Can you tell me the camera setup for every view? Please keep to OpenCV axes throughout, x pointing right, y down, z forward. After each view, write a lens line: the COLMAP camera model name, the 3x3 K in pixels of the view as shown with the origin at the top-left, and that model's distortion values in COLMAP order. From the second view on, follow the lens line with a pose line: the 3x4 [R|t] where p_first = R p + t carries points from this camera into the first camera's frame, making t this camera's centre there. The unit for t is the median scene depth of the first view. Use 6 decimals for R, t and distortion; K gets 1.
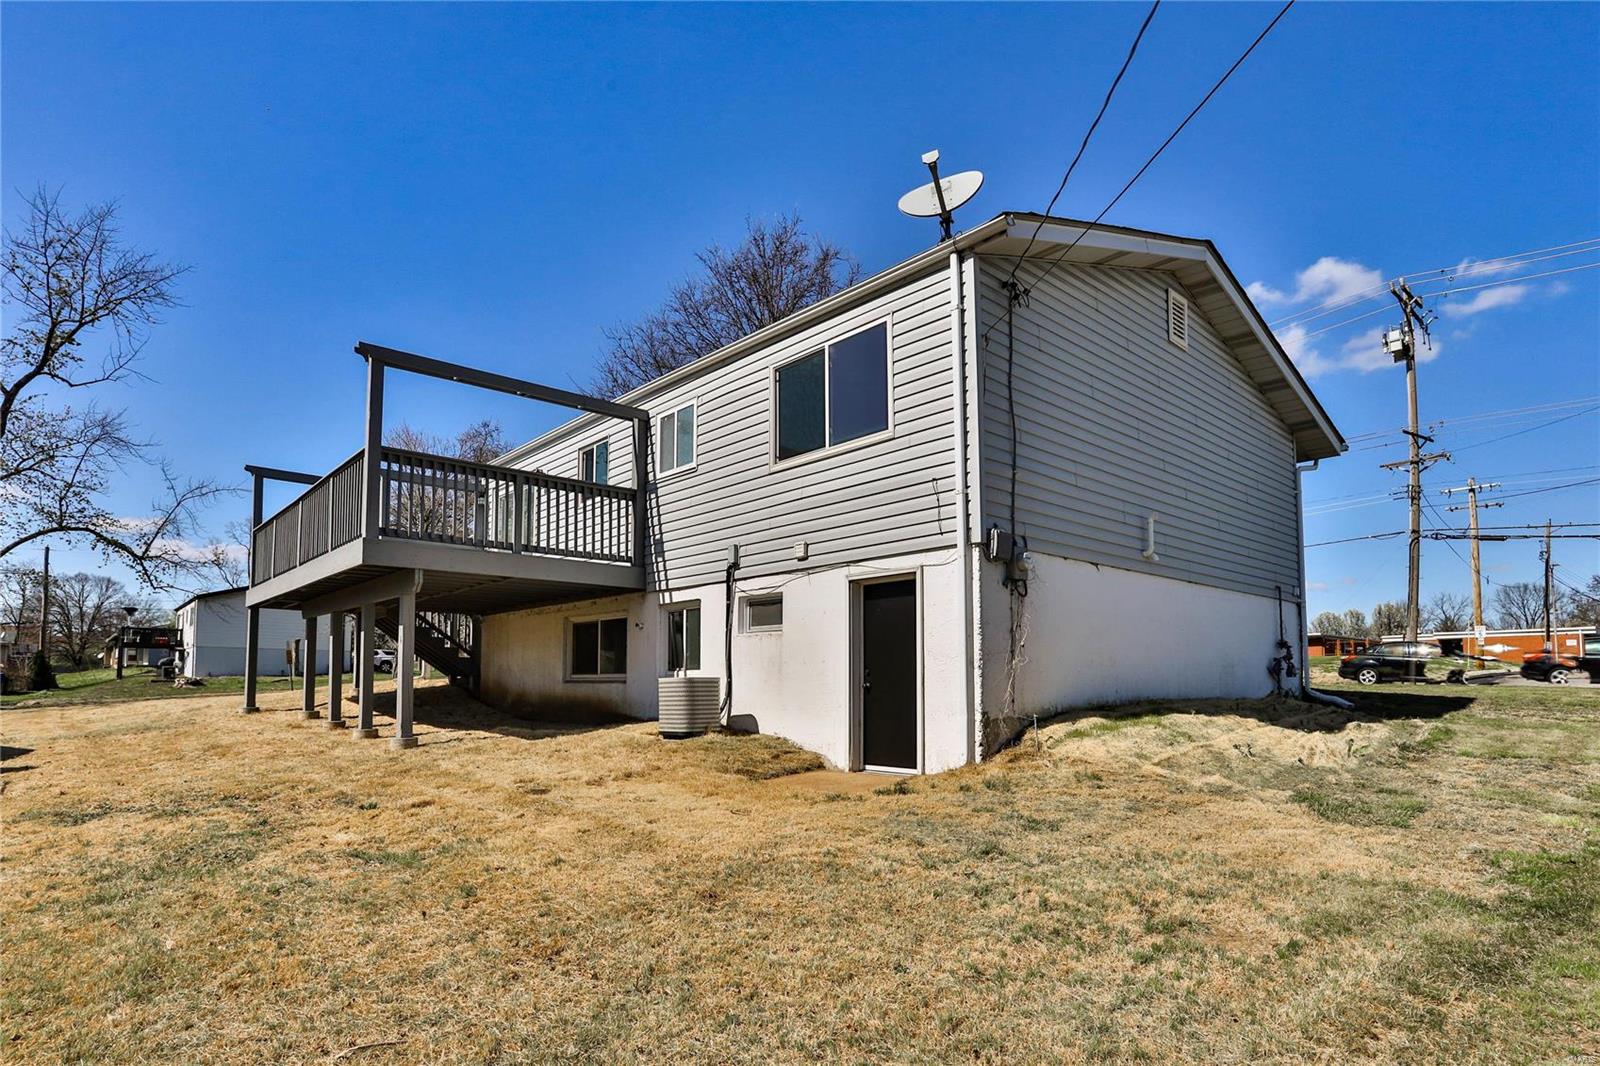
lens RADIAL K [[803.5, 0, 790.6], [0, 803.5, 507.5], [0, 0, 1]] dist [-0.058182, 0.027323]
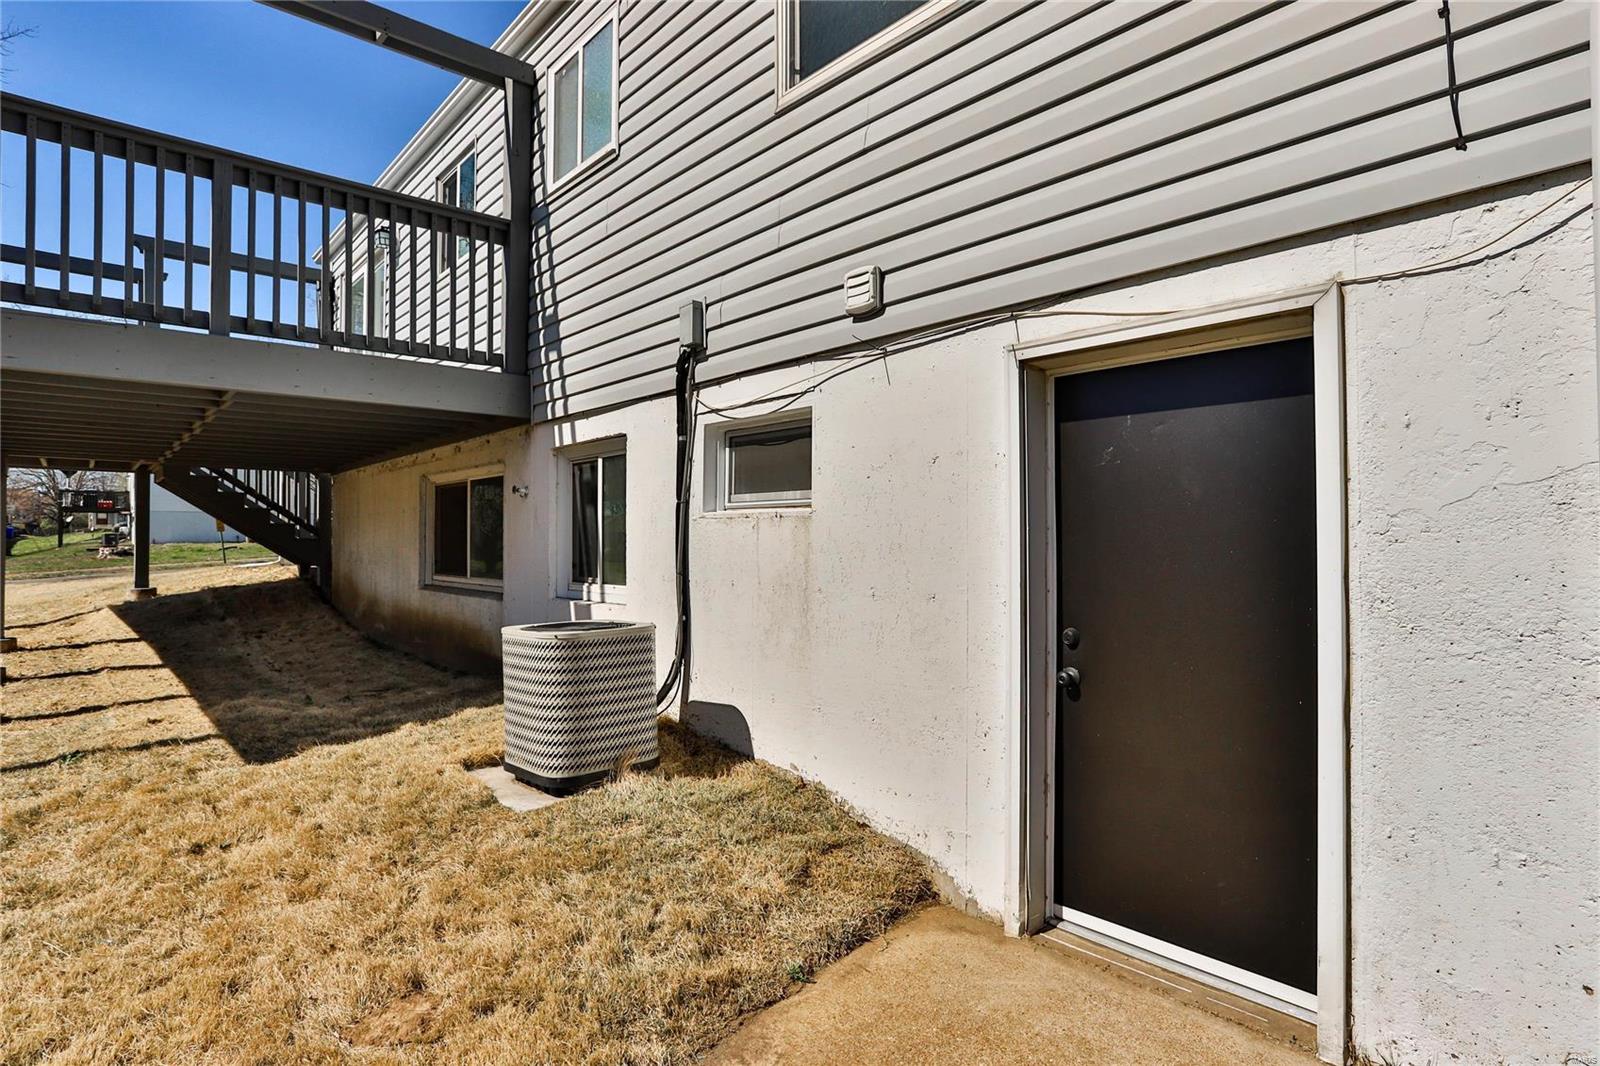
lens RADIAL K [[803.5, 0, 790.6], [0, 803.5, 507.5], [0, 0, 1]] dist [-0.058182, 0.027323]
pose [[0.999949, 0.000939, -0.010026, -0.013796], [0.000827, 0.984607, 0.174780, 0.072624], [0.010035, -0.174780, 0.984556, 0.522370]]
